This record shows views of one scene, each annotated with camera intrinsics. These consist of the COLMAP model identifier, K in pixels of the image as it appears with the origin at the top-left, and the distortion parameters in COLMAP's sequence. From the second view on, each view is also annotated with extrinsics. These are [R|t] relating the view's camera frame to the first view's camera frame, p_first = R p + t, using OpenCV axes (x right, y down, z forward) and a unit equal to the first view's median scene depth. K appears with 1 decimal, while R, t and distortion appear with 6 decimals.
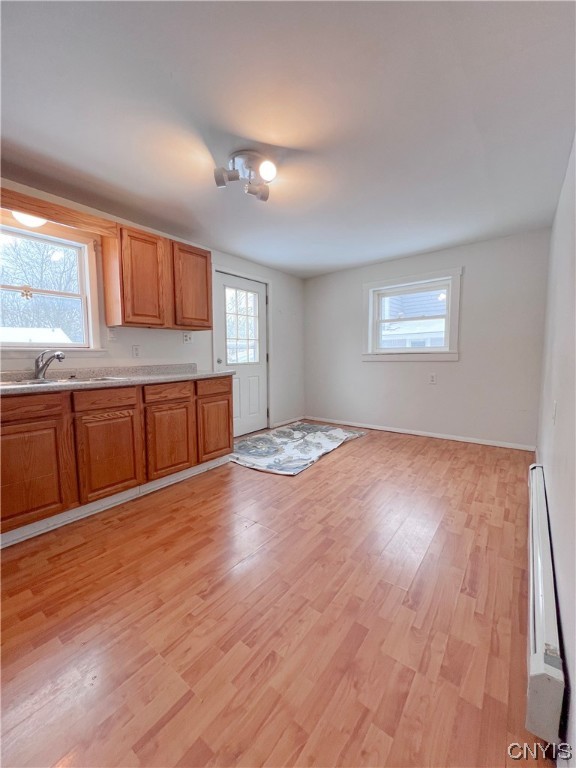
lens RADIAL K [[302.4, 0, 288.0], [0, 302.4, 384.0], [0, 0, 1]] dist [-0.010163, 0.000238]
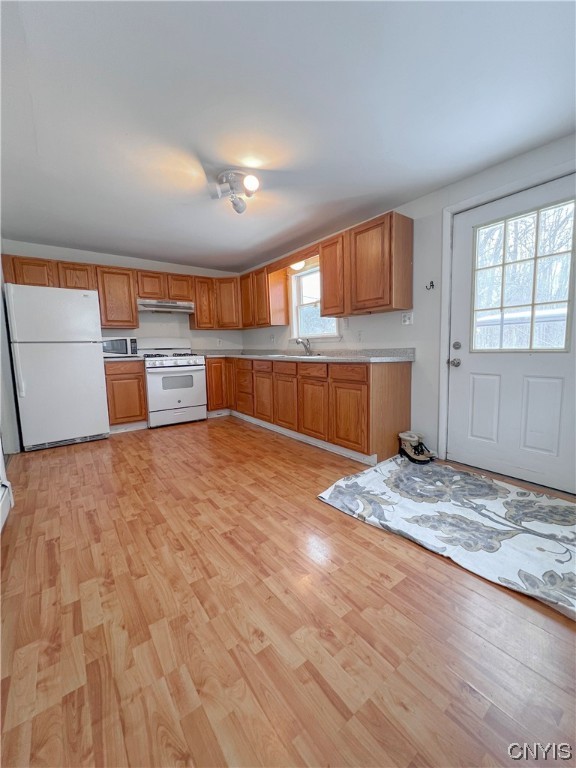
lens RADIAL K [[302.4, 0, 288.0], [0, 302.4, 384.0], [0, 0, 1]] dist [-0.010163, 0.000238]
pose [[-0.259959, 0.129668, -0.956874, 0.733771], [-0.078504, 0.984825, 0.154783, -0.089940], [0.962423, 0.115355, -0.245835, 1.097347]]
